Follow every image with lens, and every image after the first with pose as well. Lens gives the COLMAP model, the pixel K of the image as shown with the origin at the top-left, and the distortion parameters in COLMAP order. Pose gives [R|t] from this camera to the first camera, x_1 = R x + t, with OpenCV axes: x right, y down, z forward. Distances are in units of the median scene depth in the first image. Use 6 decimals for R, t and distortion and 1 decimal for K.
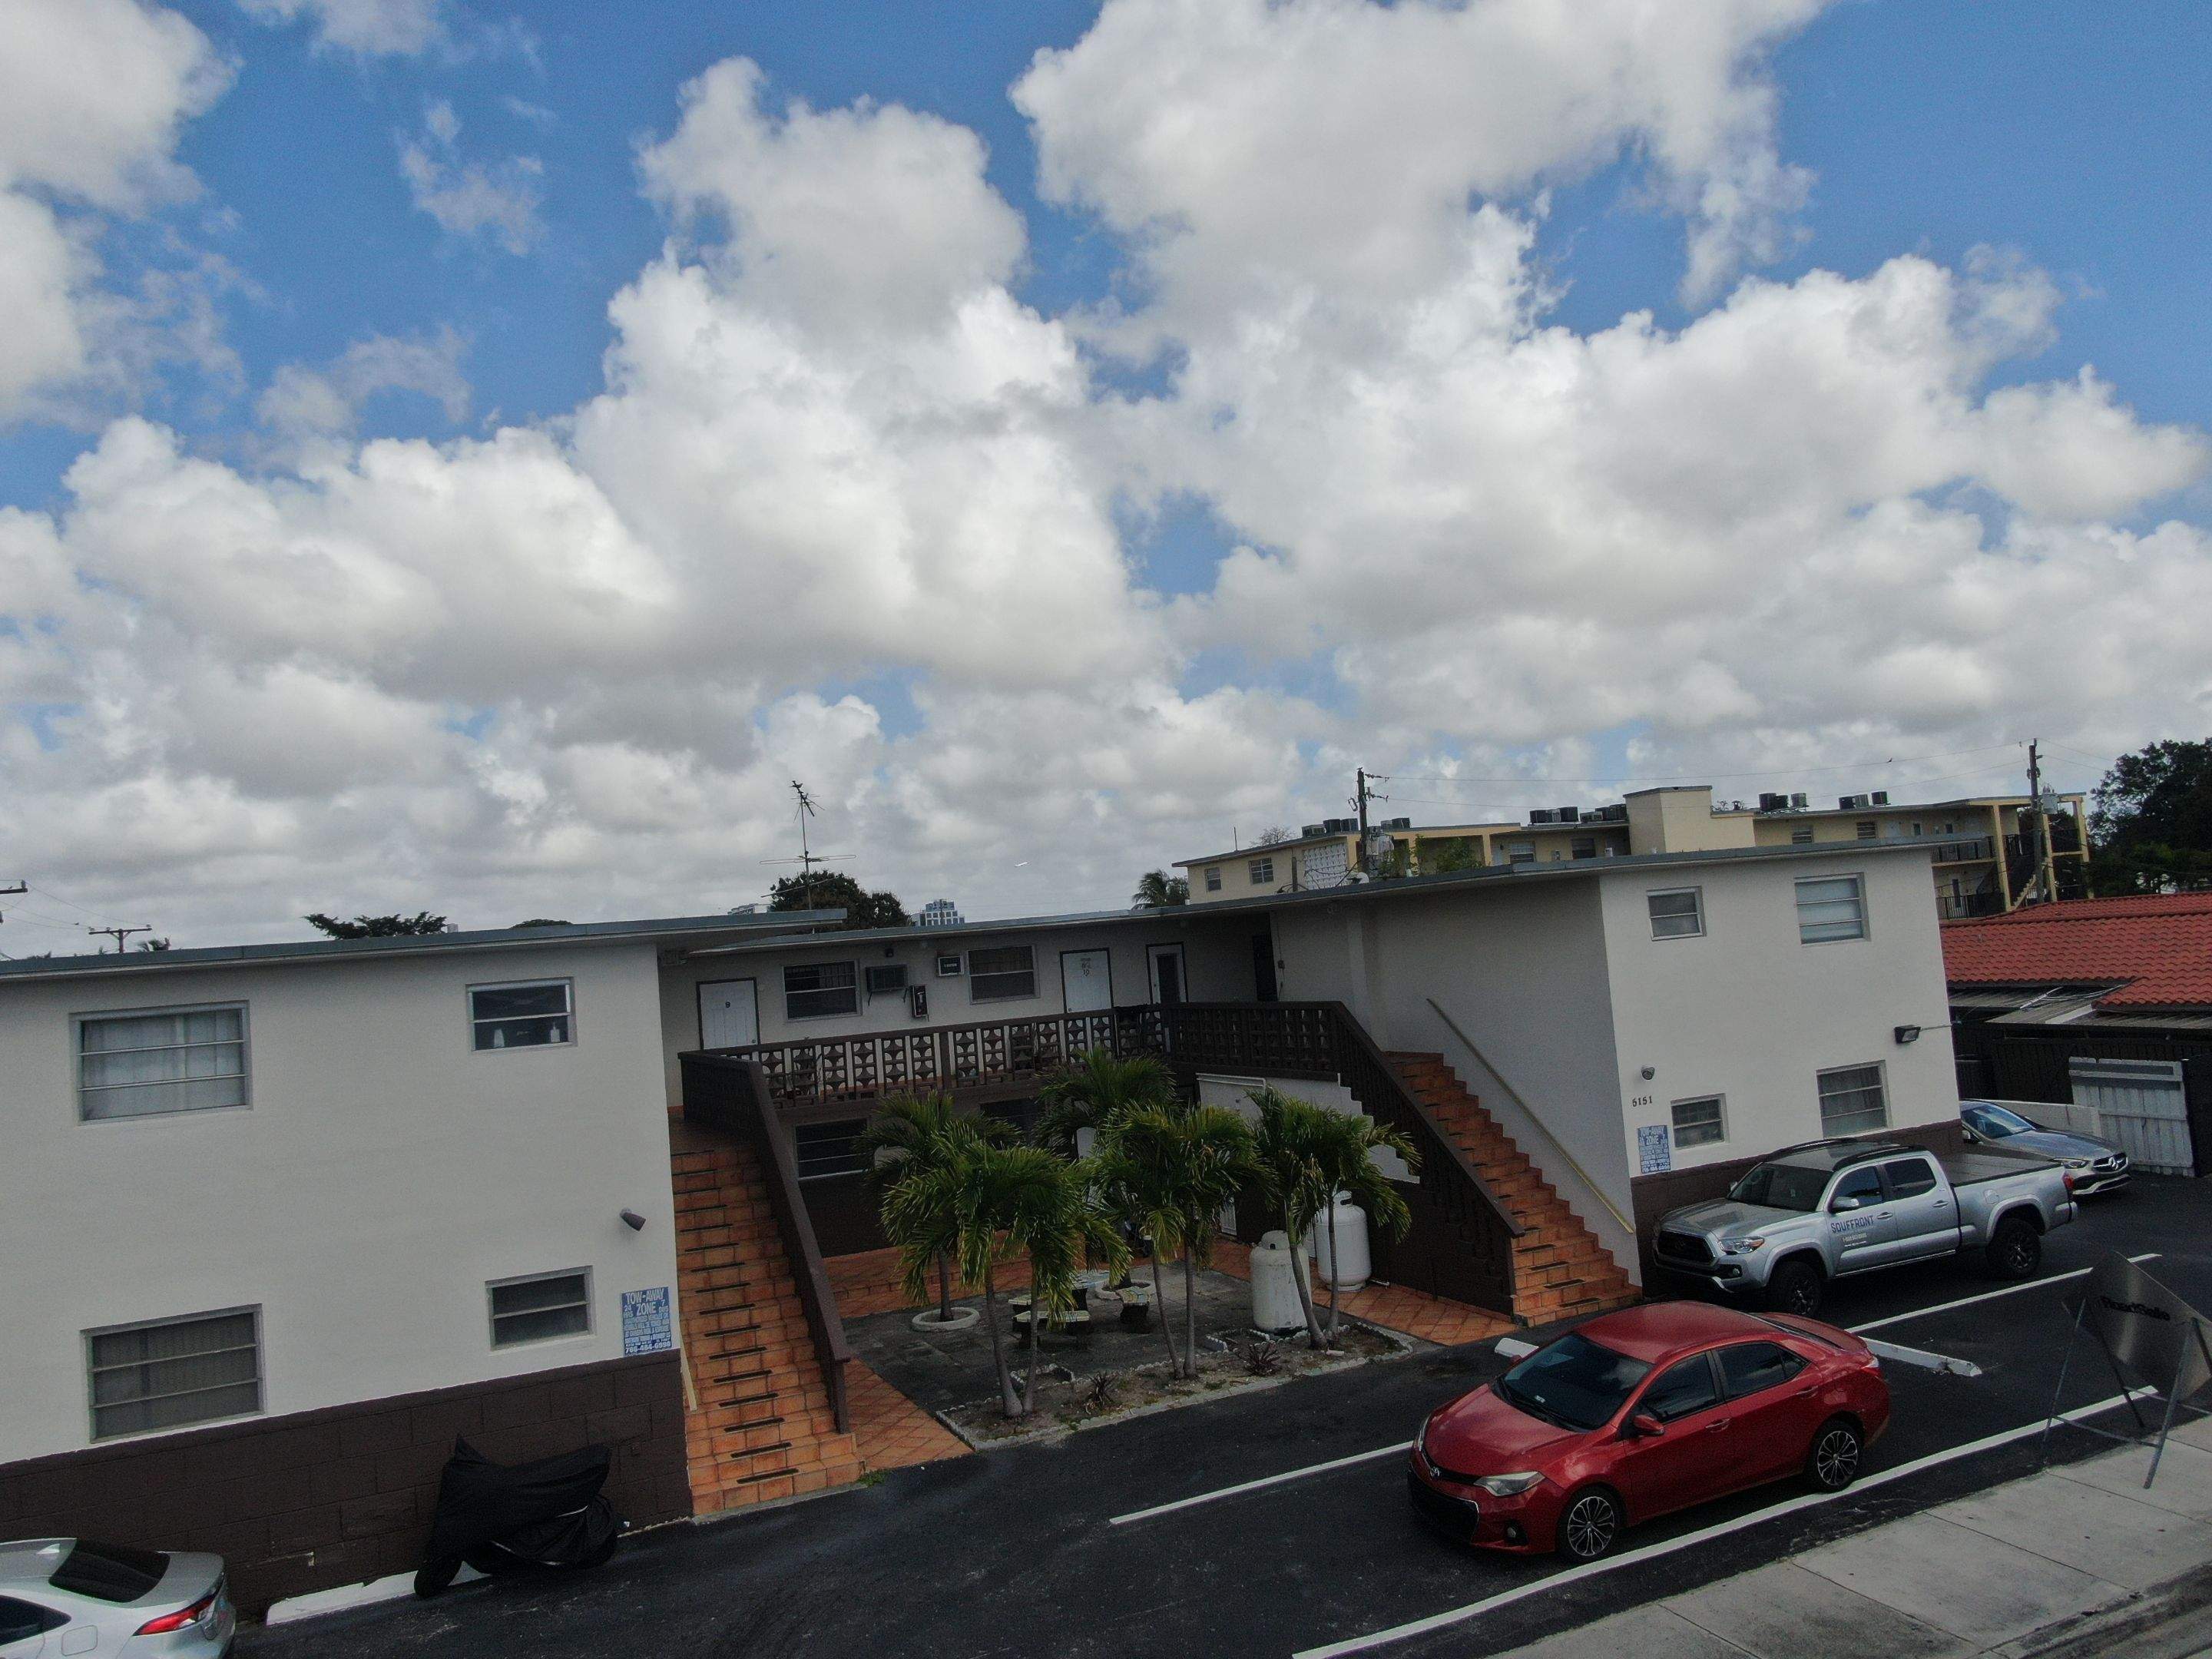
lens RADIAL K [[1626.6, 0, 1106.0], [0, 1626.6, 829.5], [0, 0, 1]] dist [-0.008267, -0.006959]
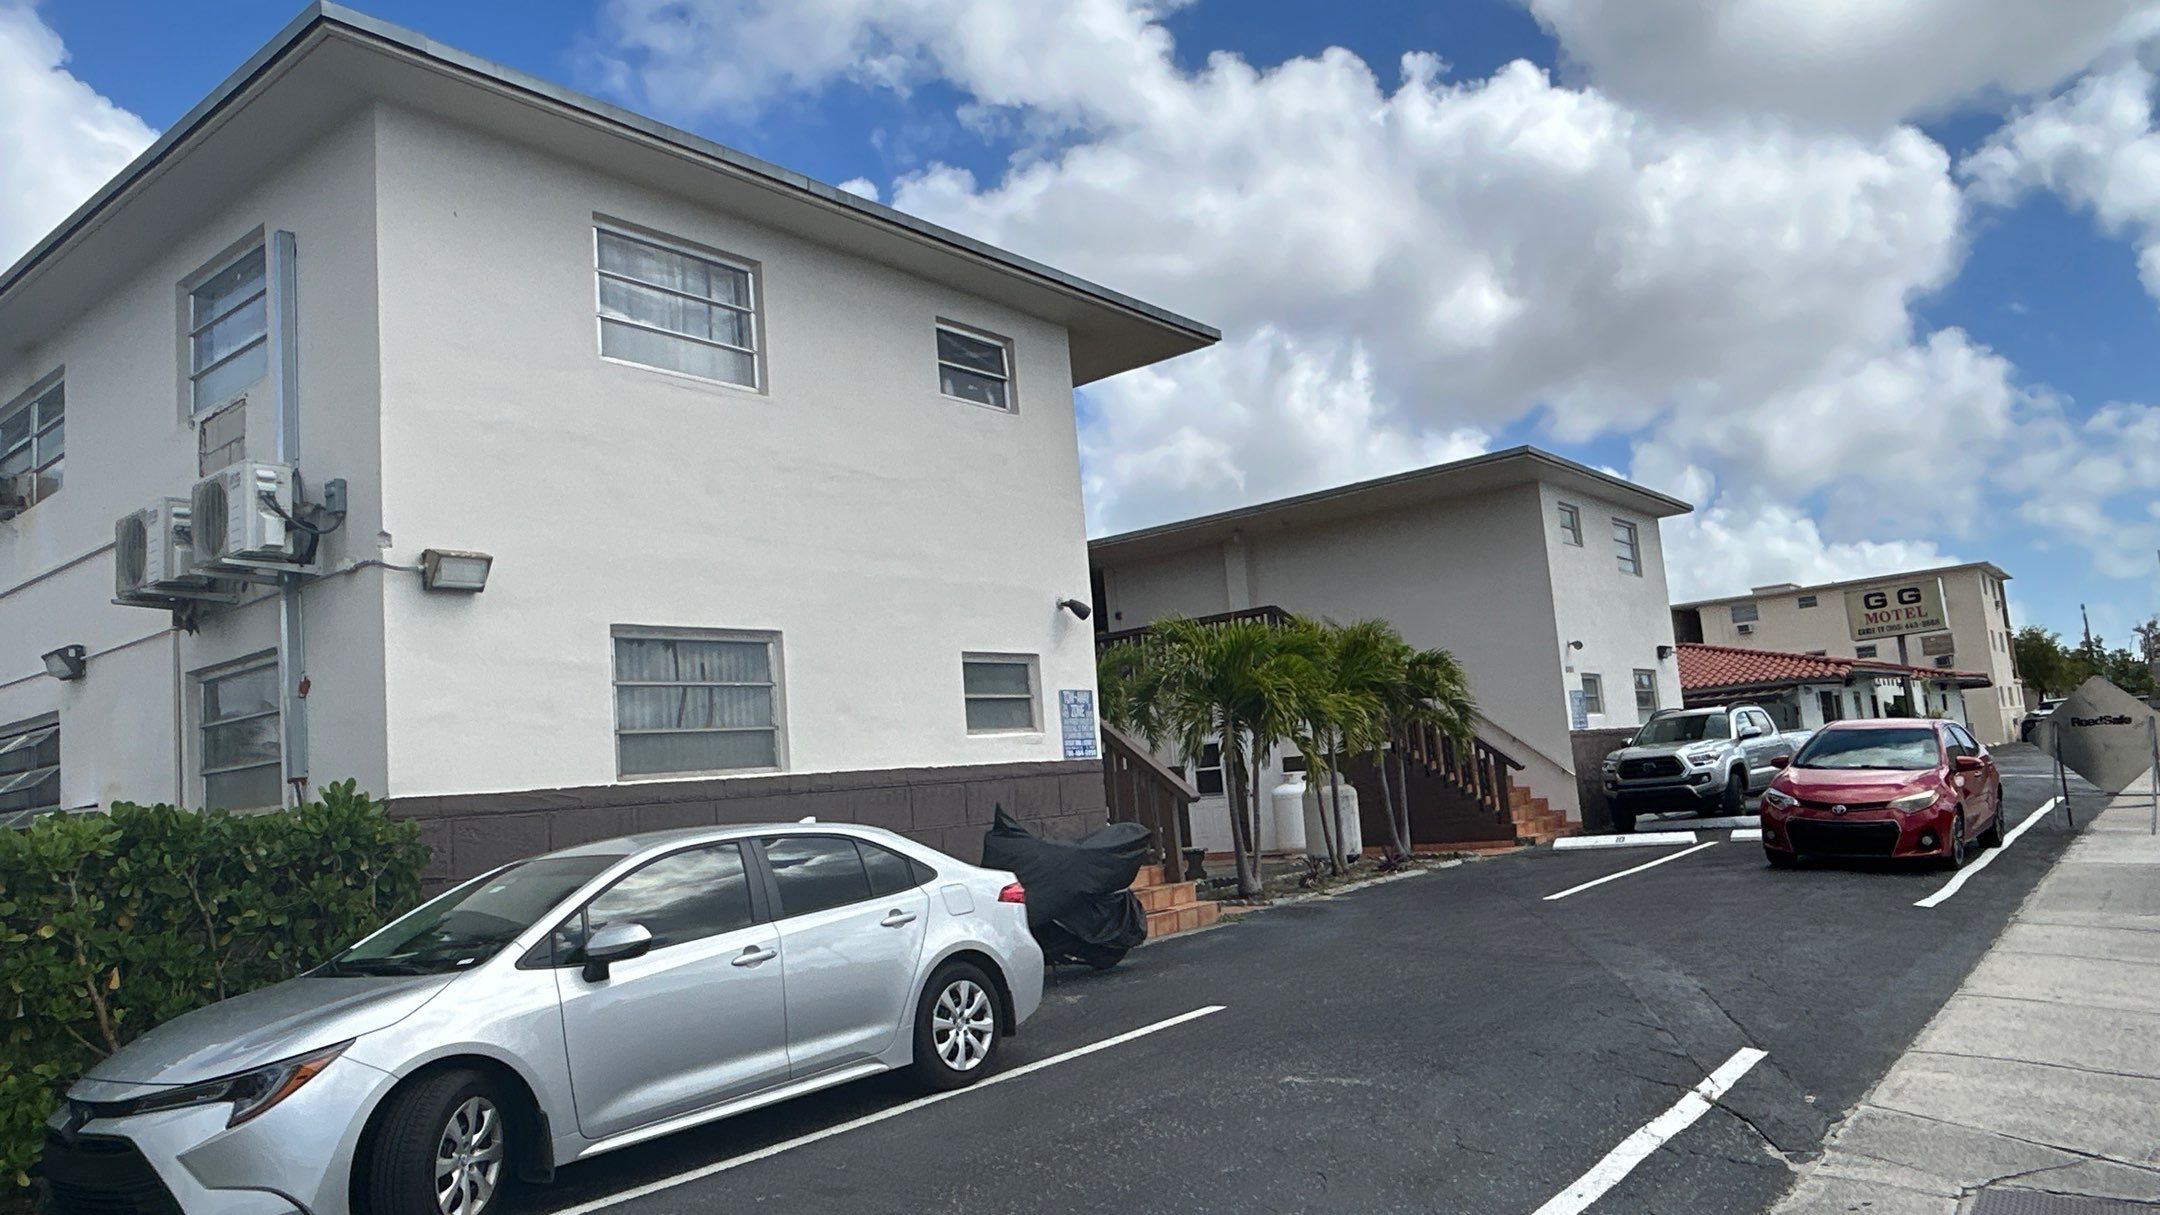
lens RADIAL K [[1468.9, 0, 1080.0], [0, 1468.9, 607.5], [0, 0, 1]] dist [-0.027790, -0.001534]
pose [[0.885832, 0.070690, 0.458590, -0.603433], [-0.028131, 0.994691, -0.098989, 0.291712], [-0.463153, 0.074787, 0.883117, 0.252476]]
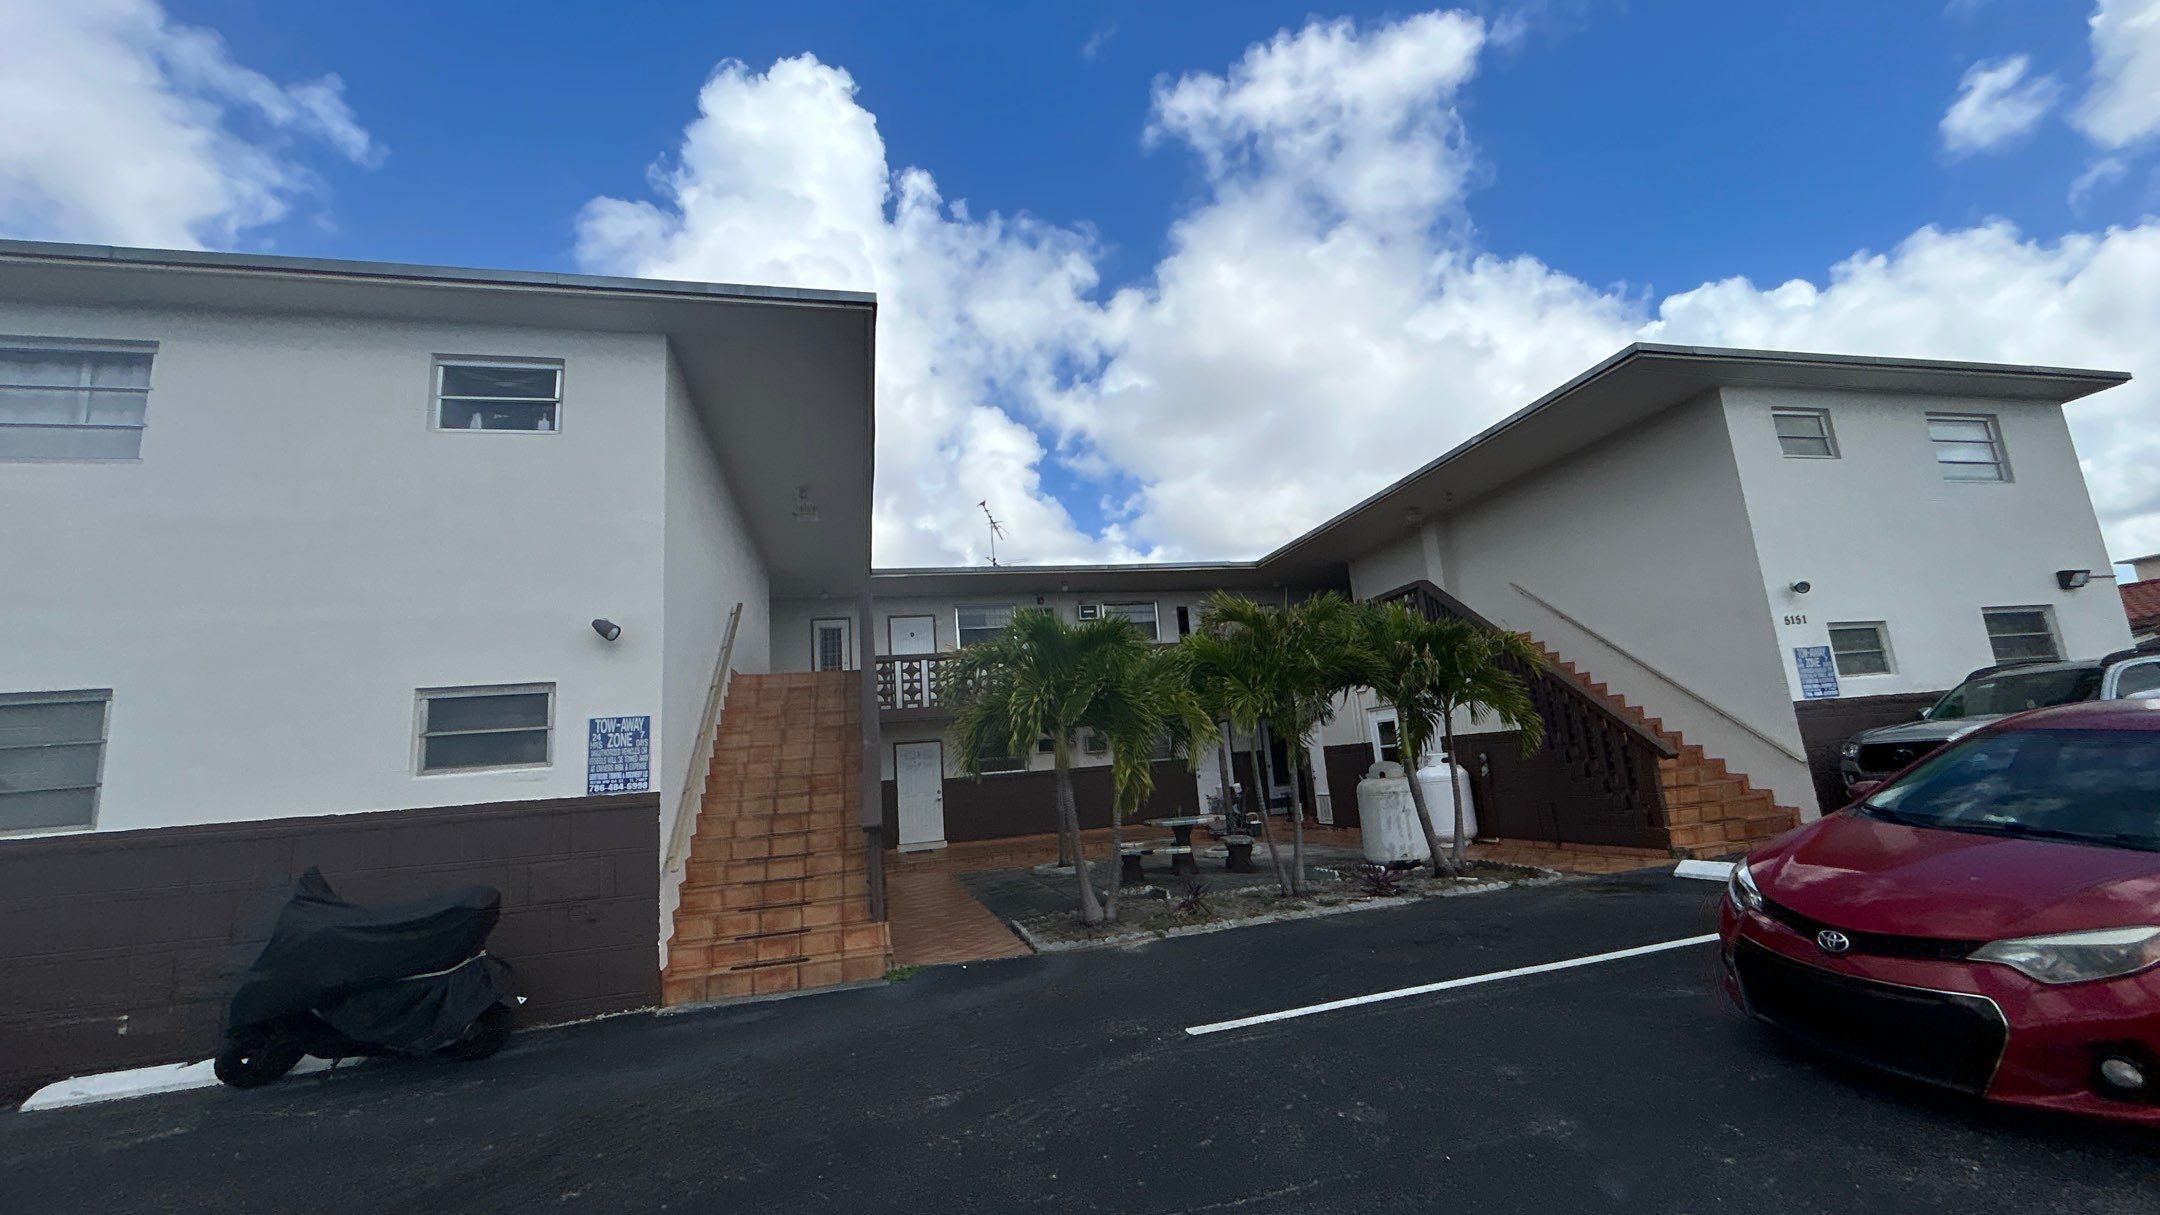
lens RADIAL K [[875.8, 0, 1080.0], [0, 875.8, 607.5], [0, 0, 1]] dist [-0.002499, -0.000054]
pose [[0.985134, -0.029133, -0.169297, 0.021051], [0.010678, 0.993994, -0.108913, 0.255610], [0.171453, 0.105486, 0.979529, 0.548205]]
